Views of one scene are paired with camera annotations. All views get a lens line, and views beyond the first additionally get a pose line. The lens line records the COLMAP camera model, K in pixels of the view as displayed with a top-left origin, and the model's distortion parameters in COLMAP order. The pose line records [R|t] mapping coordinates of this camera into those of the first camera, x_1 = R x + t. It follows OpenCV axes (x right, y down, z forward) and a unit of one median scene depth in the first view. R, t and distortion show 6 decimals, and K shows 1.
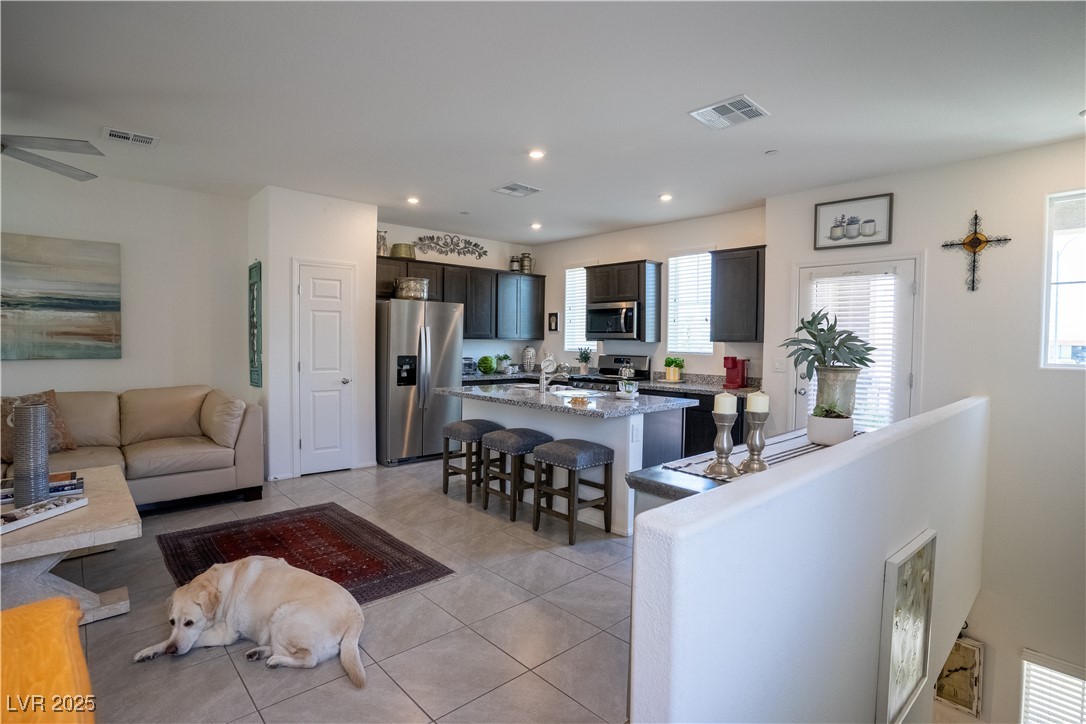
lens RADIAL K [[532.9, 0, 541.5], [0, 532.9, 359.1], [0, 0, 1]] dist [-0.085503, 0.041154]
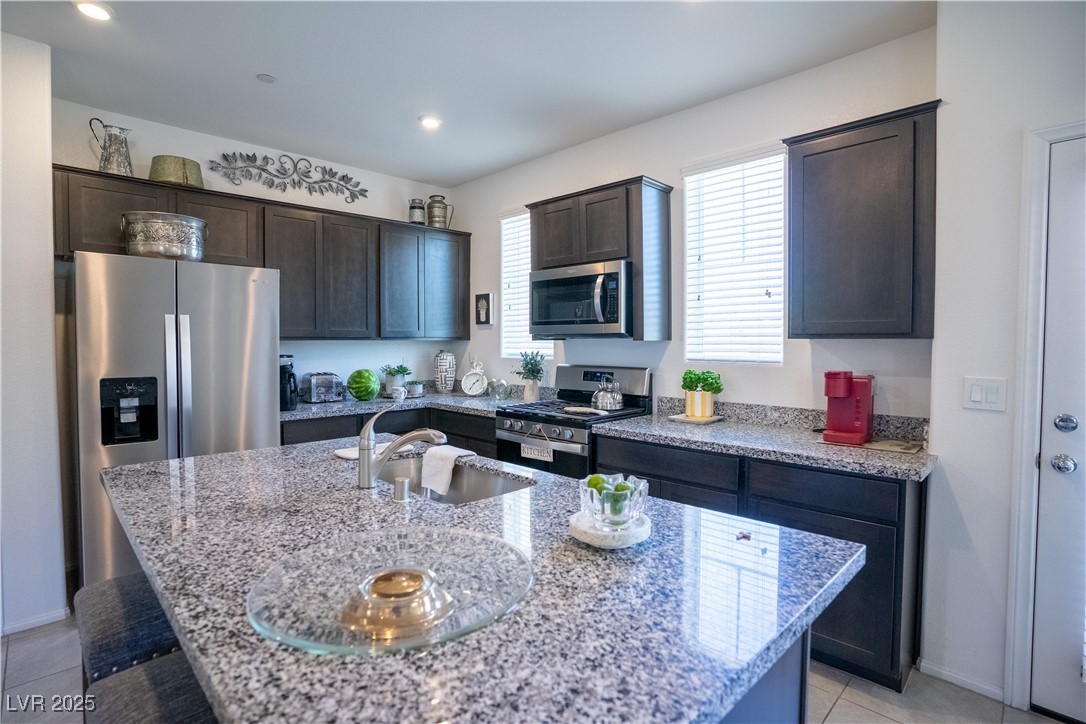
lens RADIAL K [[532.9, 0, 541.5], [0, 532.9, 359.1], [0, 0, 1]] dist [-0.085503, 0.041154]
pose [[0.999235, -0.014115, 0.036478, 0.079258], [0.014148, 0.999900, -0.000659, -0.015441], [-0.036465, 0.001174, 0.999334, 0.491883]]
